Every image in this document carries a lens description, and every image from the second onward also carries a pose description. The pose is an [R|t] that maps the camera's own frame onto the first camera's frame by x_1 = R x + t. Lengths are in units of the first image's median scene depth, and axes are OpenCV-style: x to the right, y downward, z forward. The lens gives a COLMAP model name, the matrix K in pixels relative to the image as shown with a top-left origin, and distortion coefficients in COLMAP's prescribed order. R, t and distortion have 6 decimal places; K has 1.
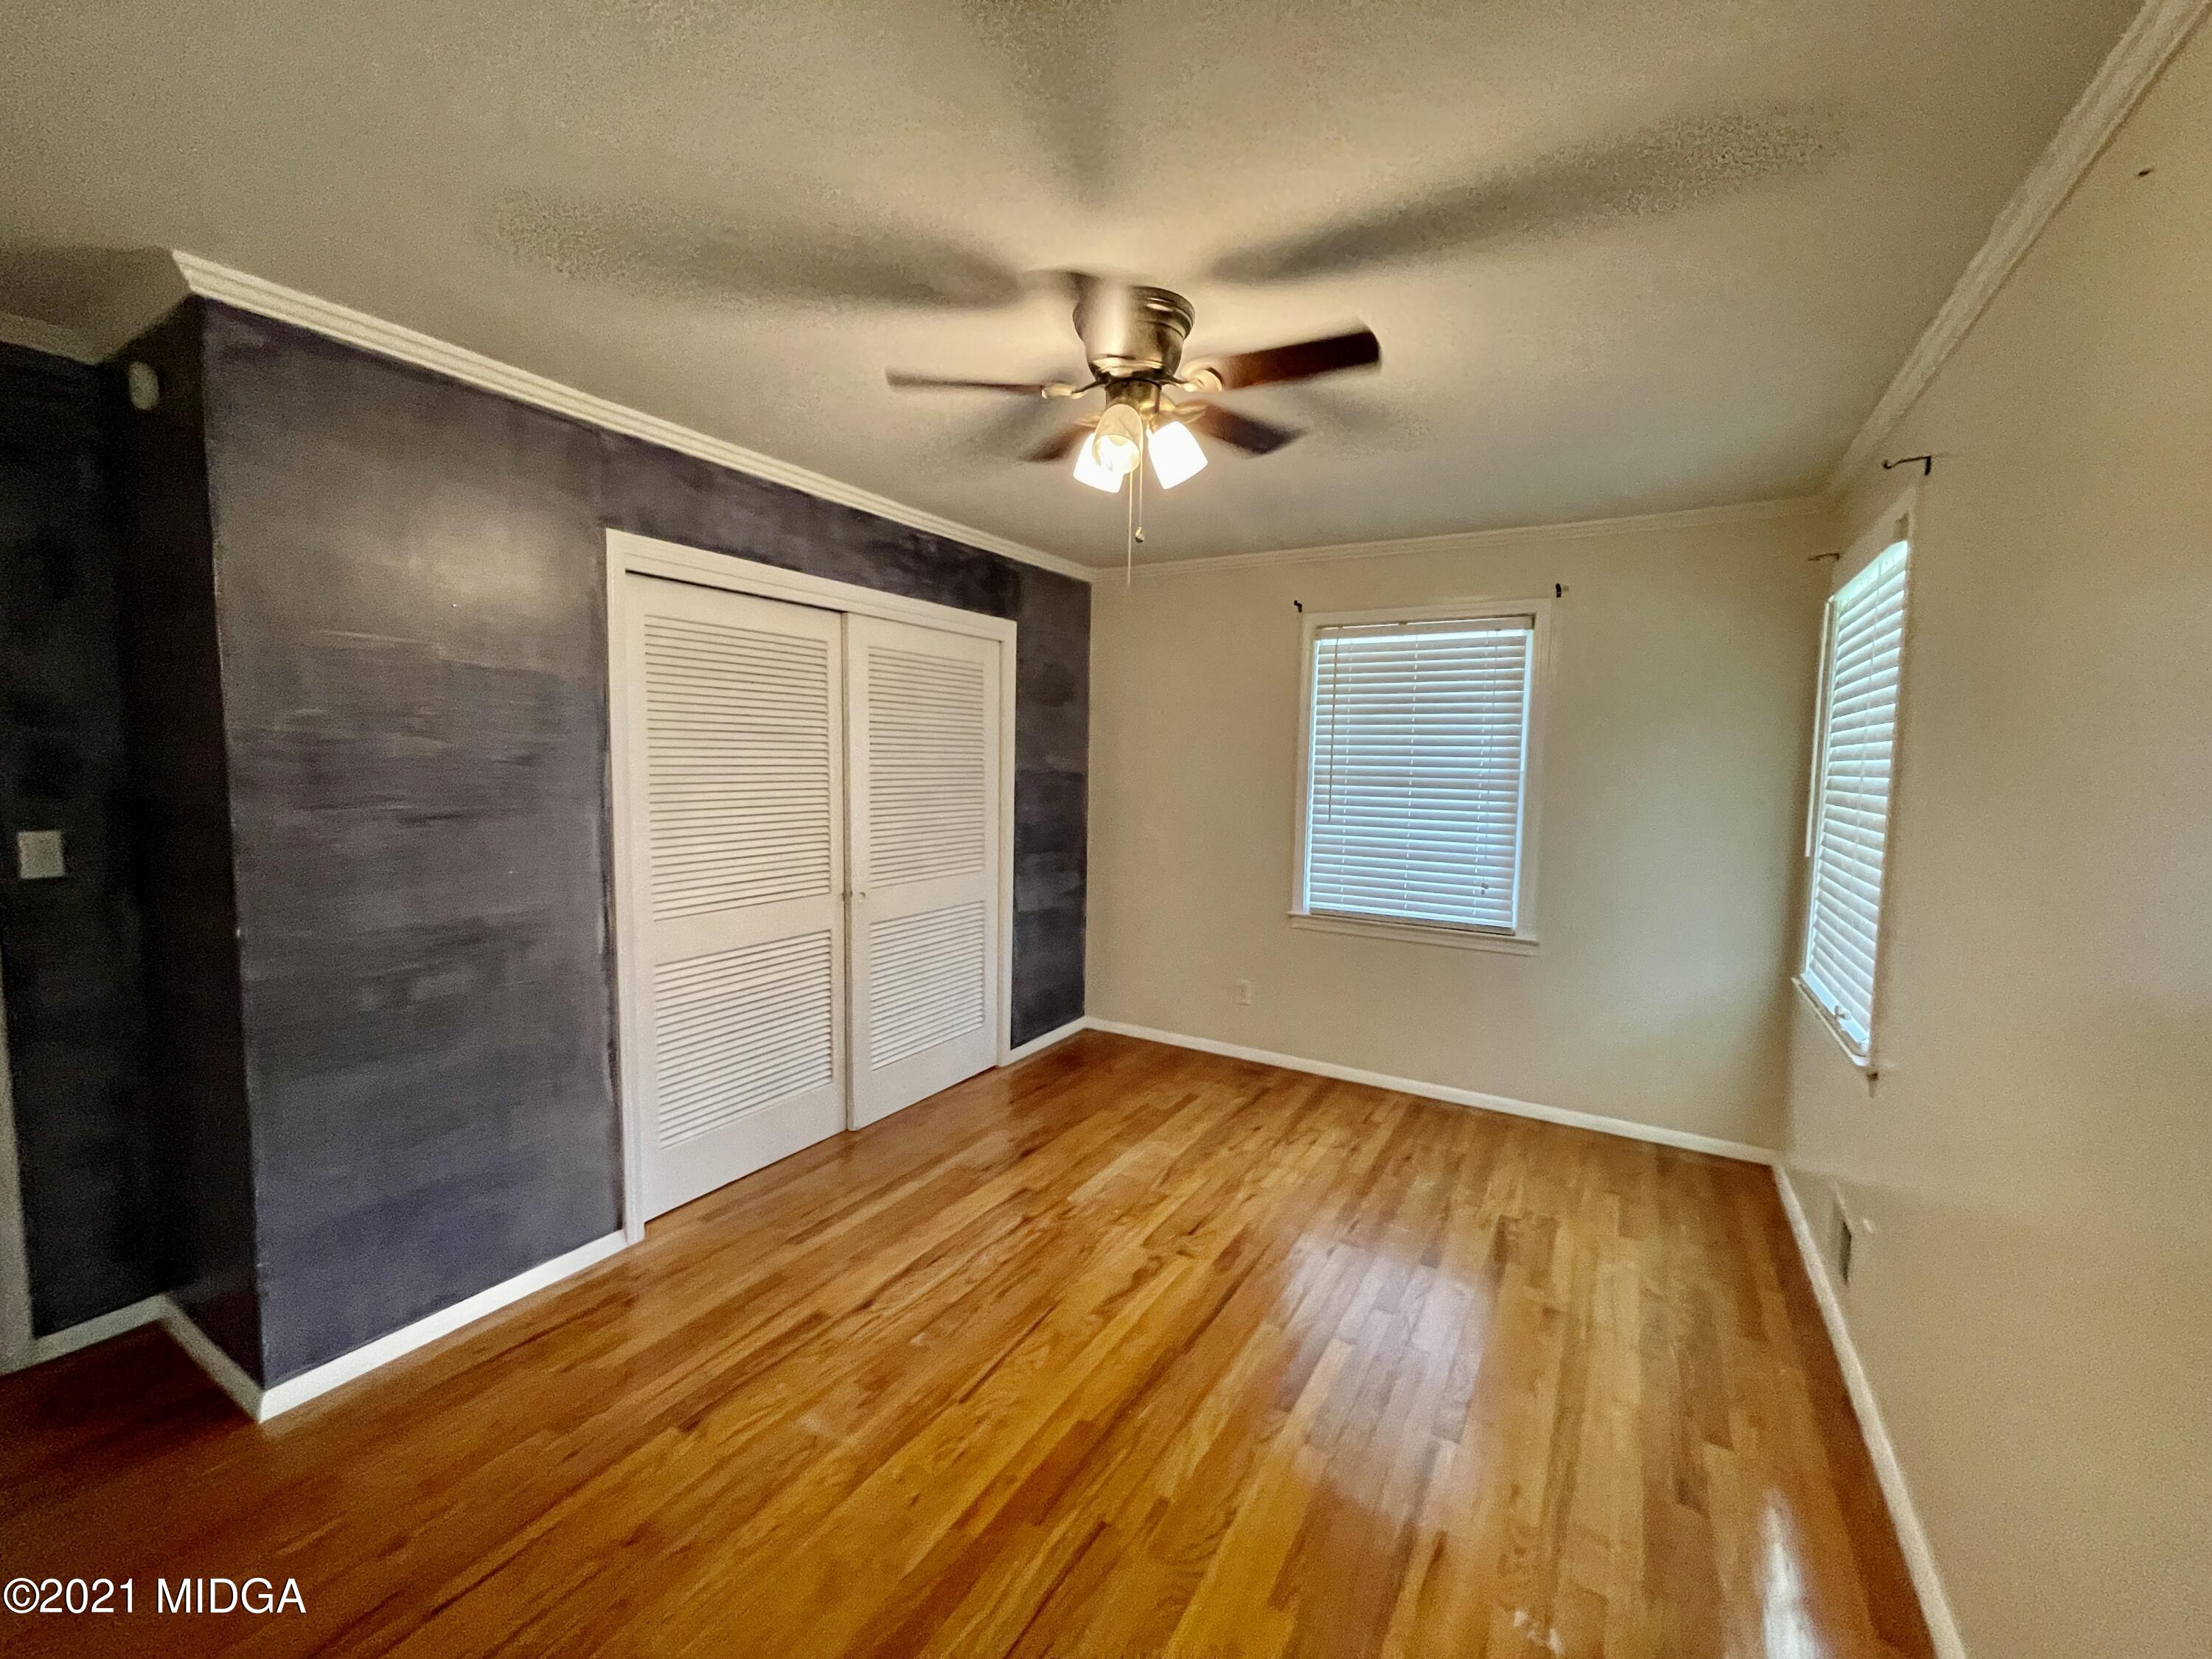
lens RADIAL K [[891.7, 0, 1101.1], [0, 891.7, 830.6], [0, 0, 1]] dist [-0.001439, -0.000069]
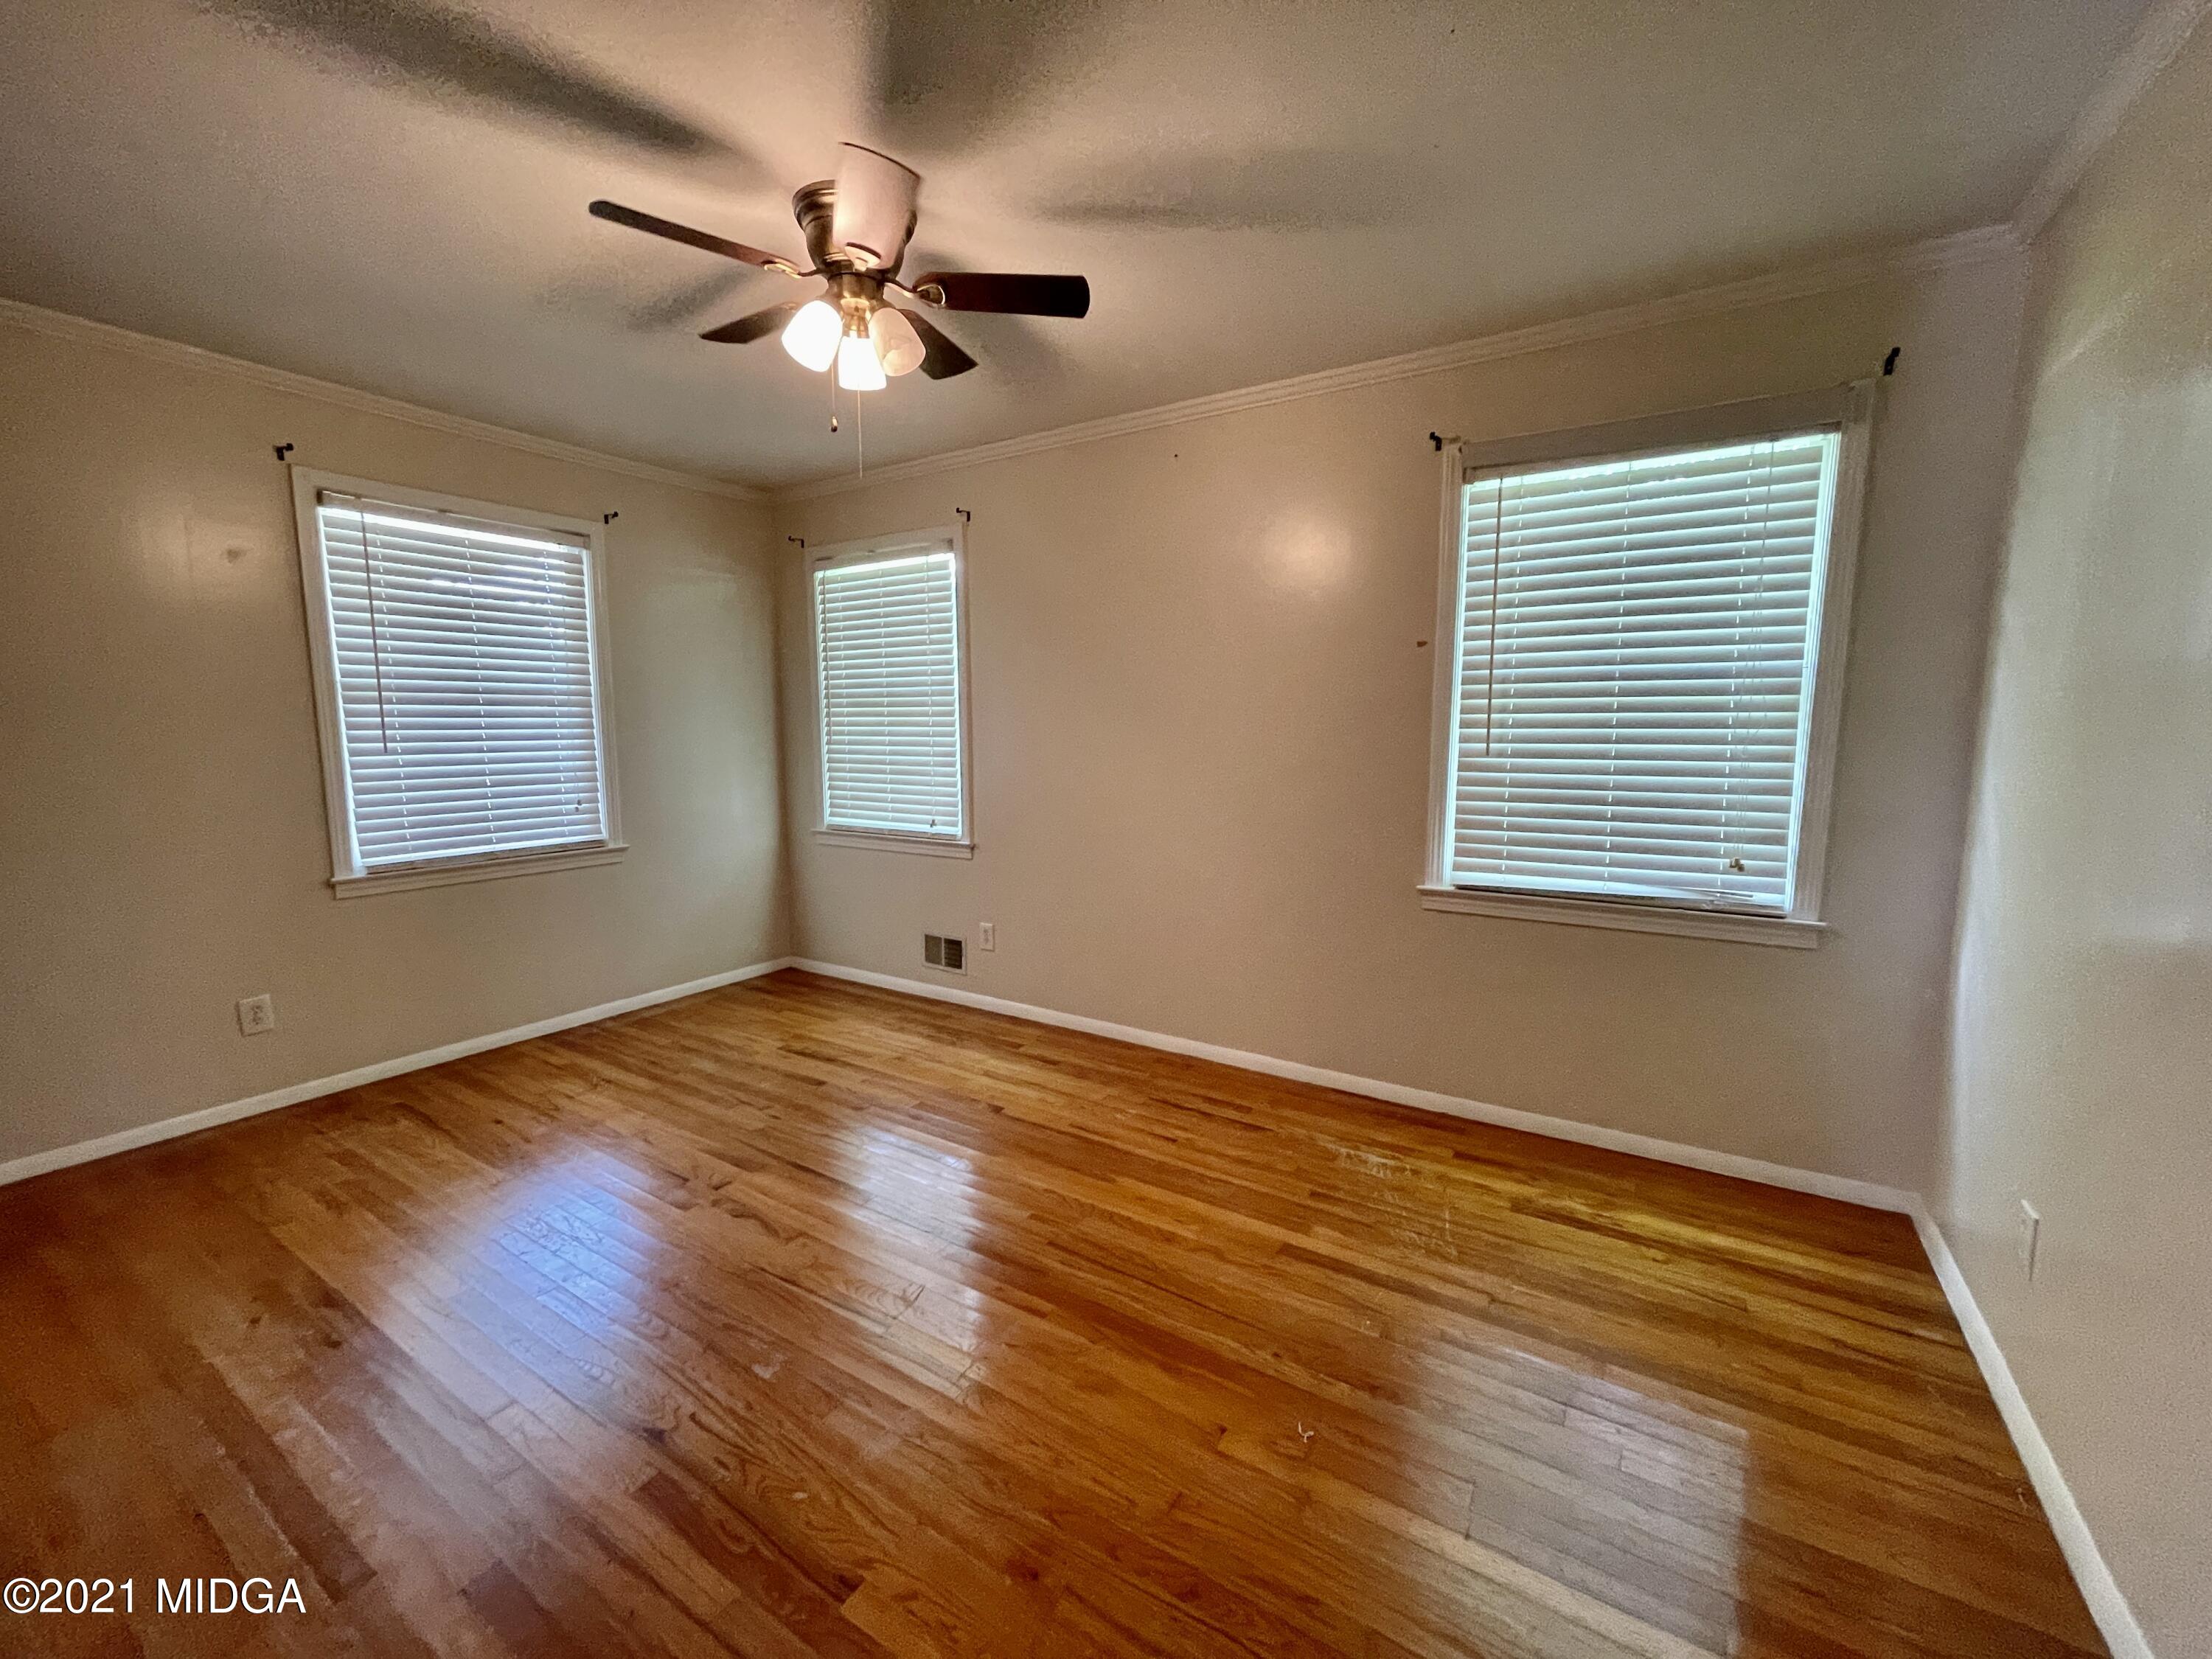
lens RADIAL K [[891.7, 0, 1099.5], [0, 891.7, 826.9], [0, 0, 1]] dist [-0.001439, -0.000069]
pose [[0.032403, -0.135822, 0.990203, -0.555509], [0.087336, 0.987319, 0.132569, 0.007650], [-0.995652, 0.082184, 0.043854, 0.381073]]
